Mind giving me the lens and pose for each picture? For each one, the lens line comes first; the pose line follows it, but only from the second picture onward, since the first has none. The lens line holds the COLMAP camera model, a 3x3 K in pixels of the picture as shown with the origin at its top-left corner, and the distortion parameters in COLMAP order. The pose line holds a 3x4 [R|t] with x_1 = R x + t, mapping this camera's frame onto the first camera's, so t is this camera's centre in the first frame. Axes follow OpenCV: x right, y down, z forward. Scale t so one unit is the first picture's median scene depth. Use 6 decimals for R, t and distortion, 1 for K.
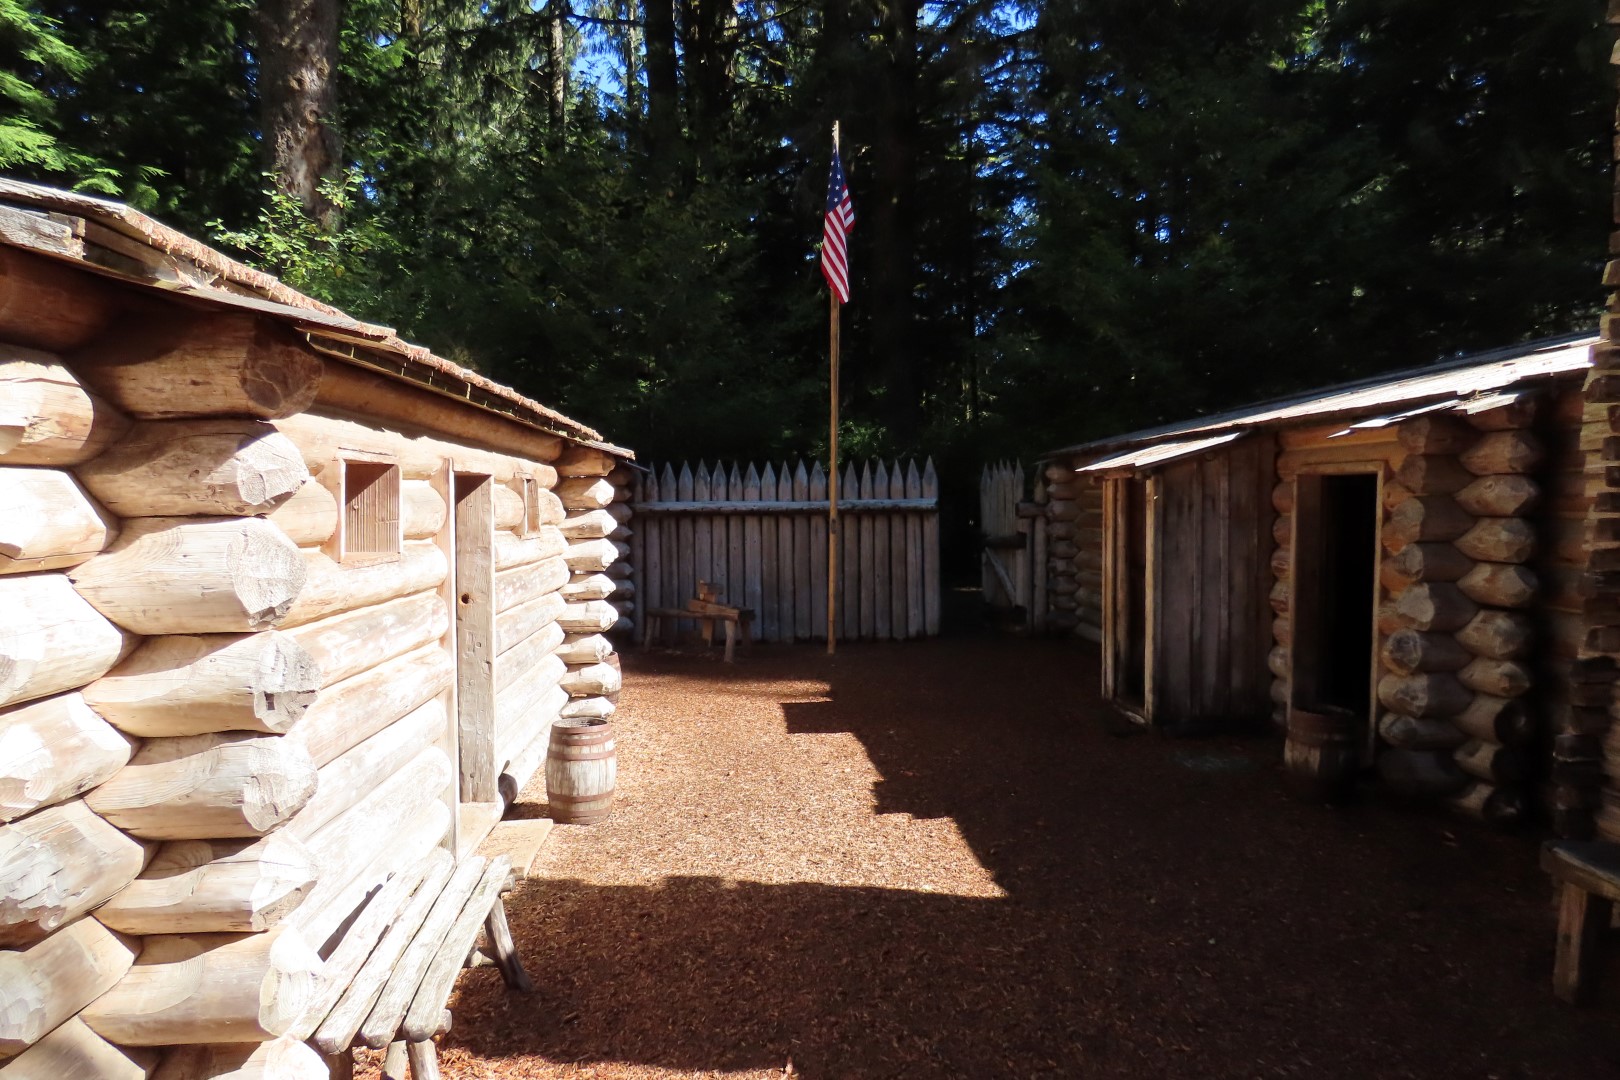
lens RADIAL K [[1021.7, 0, 808.9], [0, 1021.7, 542.4], [0, 0, 1]] dist [-0.002487, -0.001189]
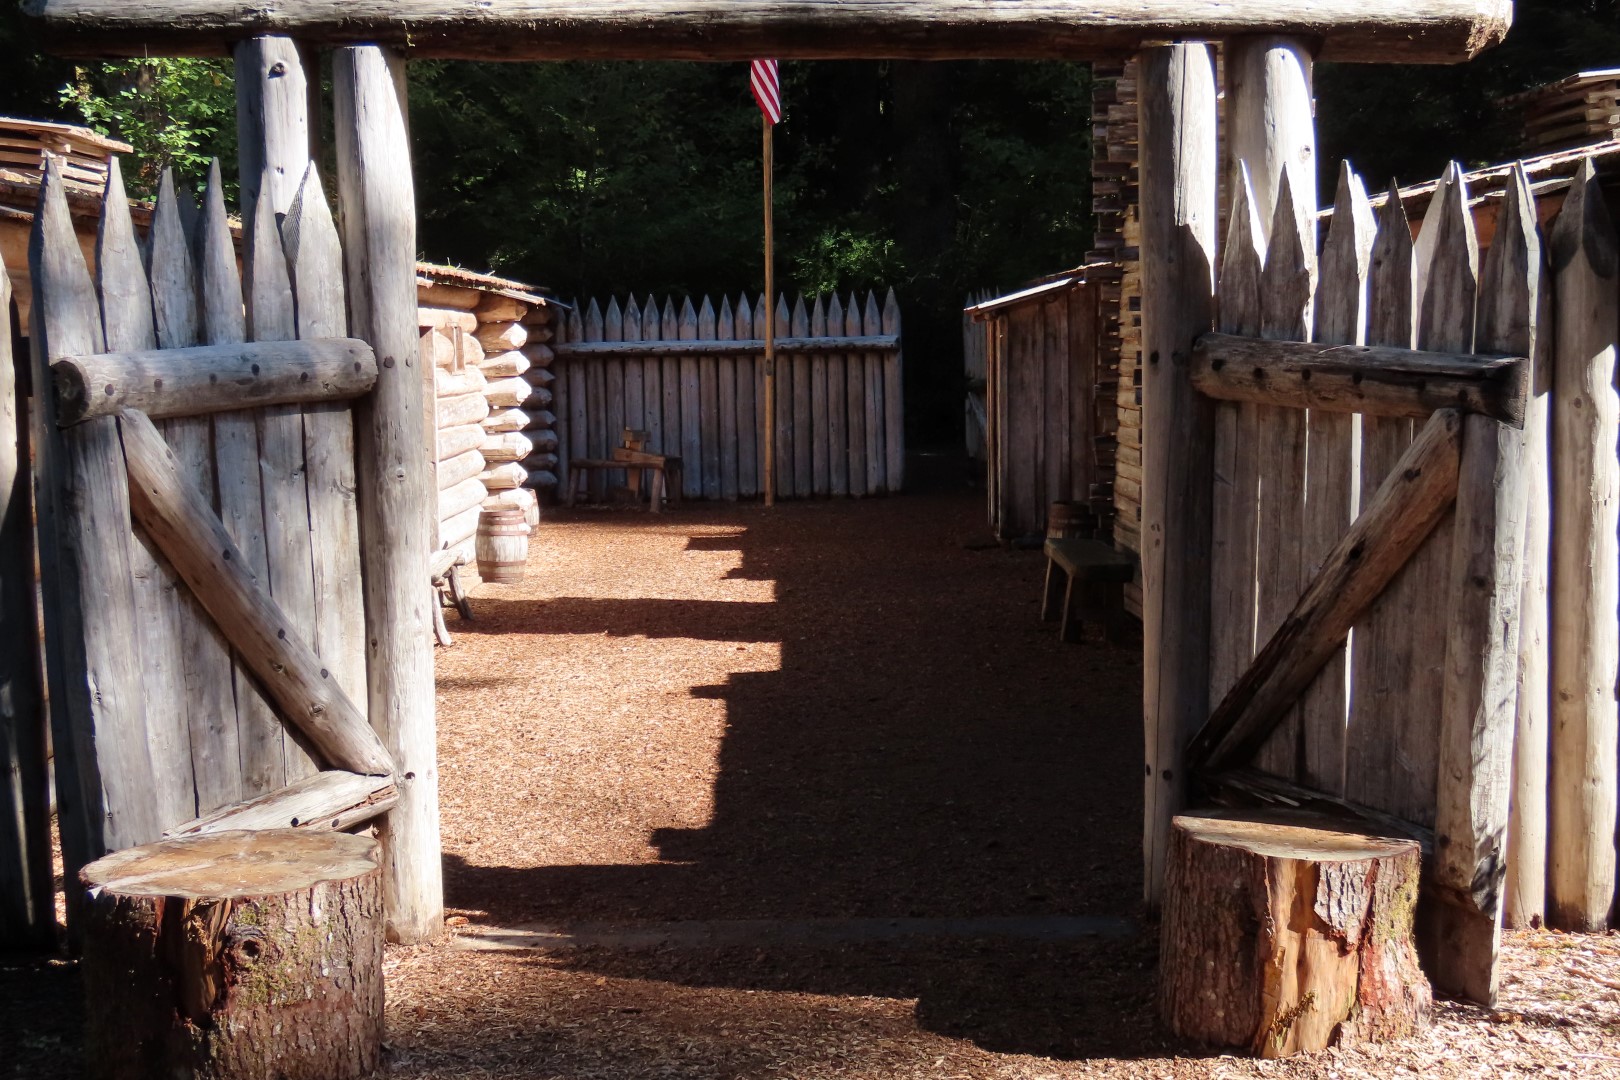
lens RADIAL K [[1936.6, 0, 809.5], [0, 1936.6, 539.3], [0, 0, 1]] dist [-0.012247, 0.000000]
pose [[0.998226, -0.003168, -0.059460, 0.159336], [0.007055, 0.997843, 0.065270, 0.024477], [0.059124, -0.065573, 0.996095, -0.723841]]
